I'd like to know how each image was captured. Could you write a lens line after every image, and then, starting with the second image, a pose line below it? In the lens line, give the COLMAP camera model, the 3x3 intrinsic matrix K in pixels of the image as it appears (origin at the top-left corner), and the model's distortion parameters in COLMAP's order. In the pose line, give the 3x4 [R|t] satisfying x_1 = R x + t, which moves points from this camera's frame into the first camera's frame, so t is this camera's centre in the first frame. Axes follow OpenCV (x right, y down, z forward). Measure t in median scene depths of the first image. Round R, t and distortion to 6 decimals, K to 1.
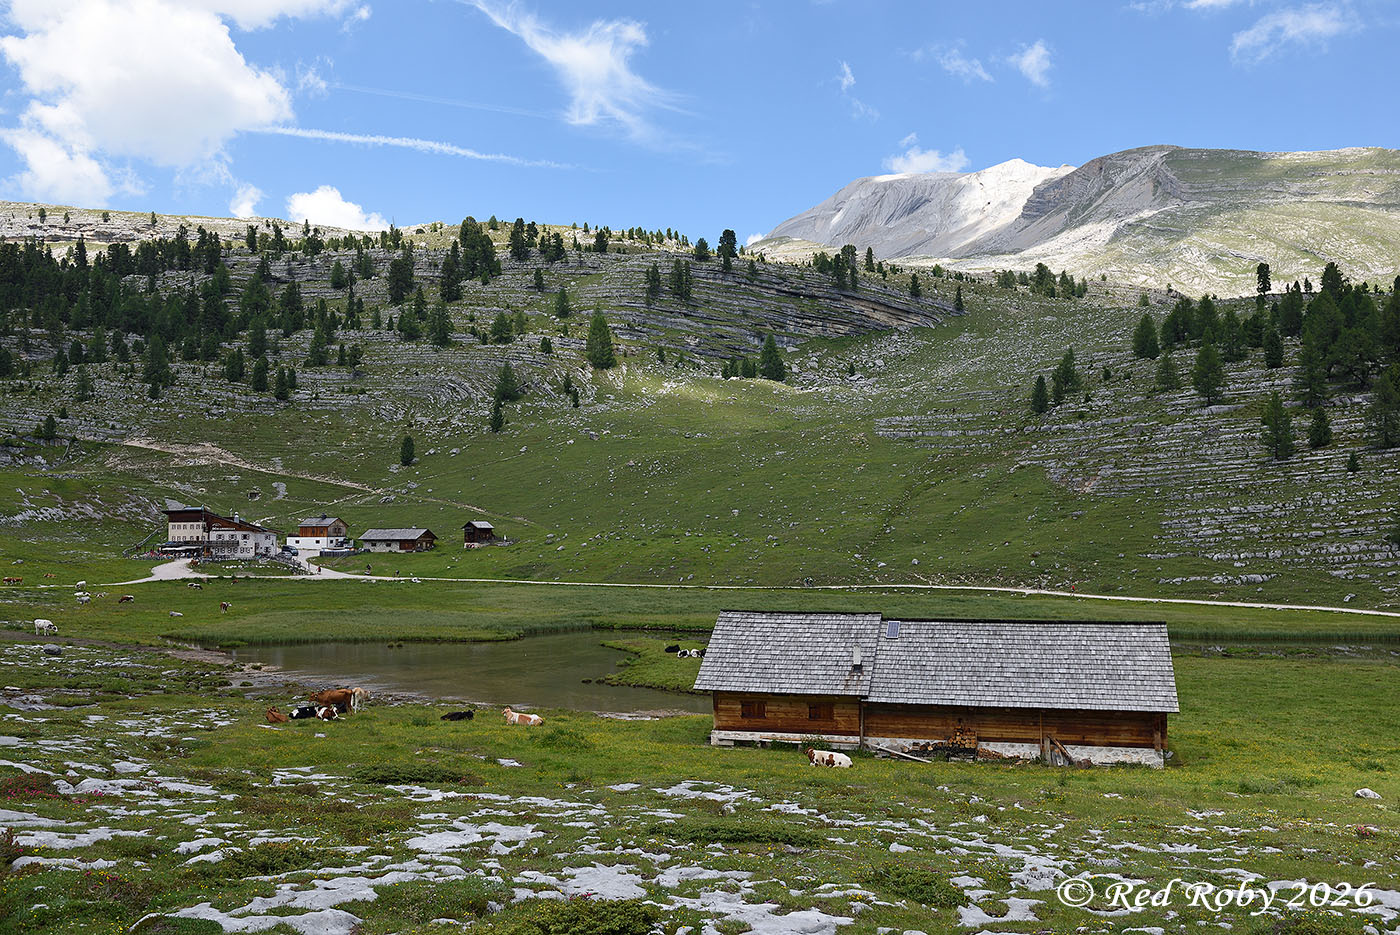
lens RADIAL K [[1210.7, 0, 700.1], [0, 1210.7, 484.4], [0, 0, 1]] dist [-0.001818, 0.000706]
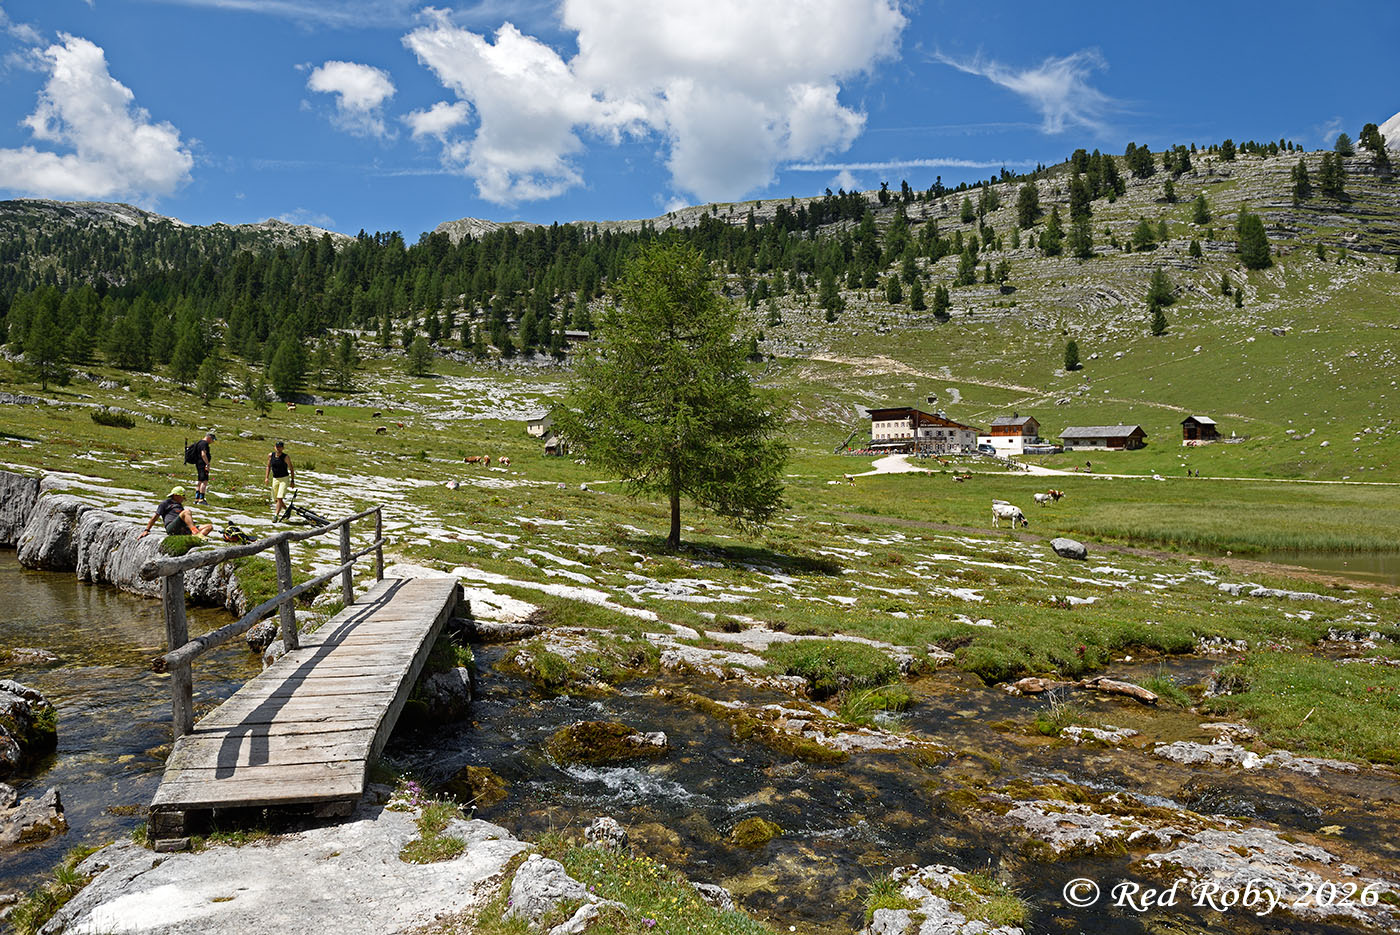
lens RADIAL K [[951.5, 0, 699.2], [0, 951.5, 478.3], [0, 0, 1]] dist [-0.053574, 0.002723]
pose [[0.876745, 0.013197, -0.480775, -0.119279], [0.017074, 0.998139, 0.058534, 0.020163], [0.480653, -0.059528, 0.874888, 0.142738]]
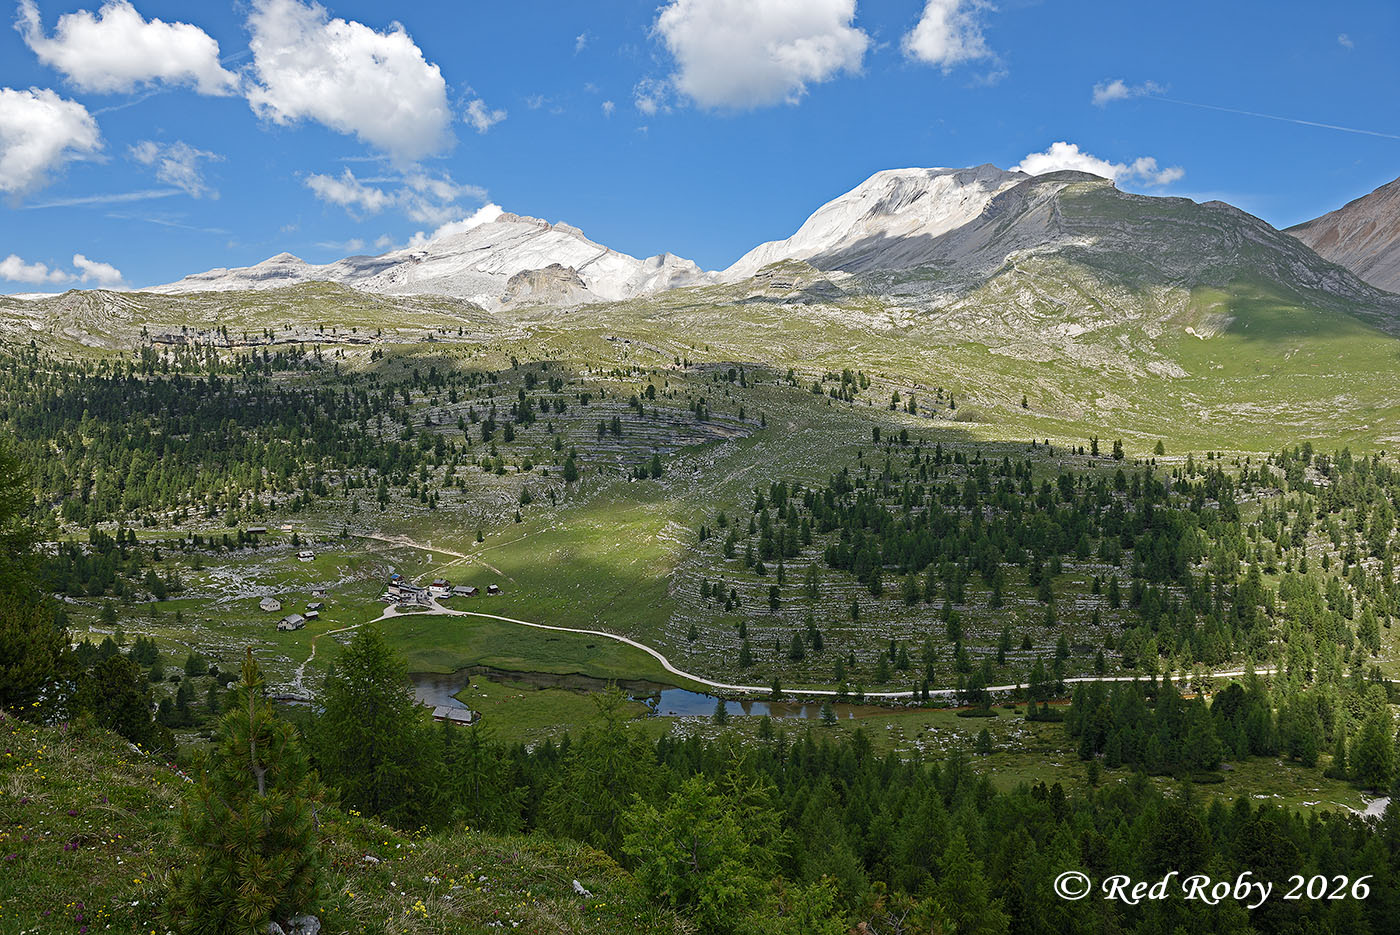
lens RADIAL K [[951.5, 0, 697.0], [0, 951.5, 466.3], [0, 0, 1]] dist [-0.053574, 0.002723]
pose [[0.993759, -0.004593, -0.111451, 0.372600], [0.016231, 0.994472, 0.103743, -0.323009], [0.110358, -0.104904, 0.988340, -0.766062]]
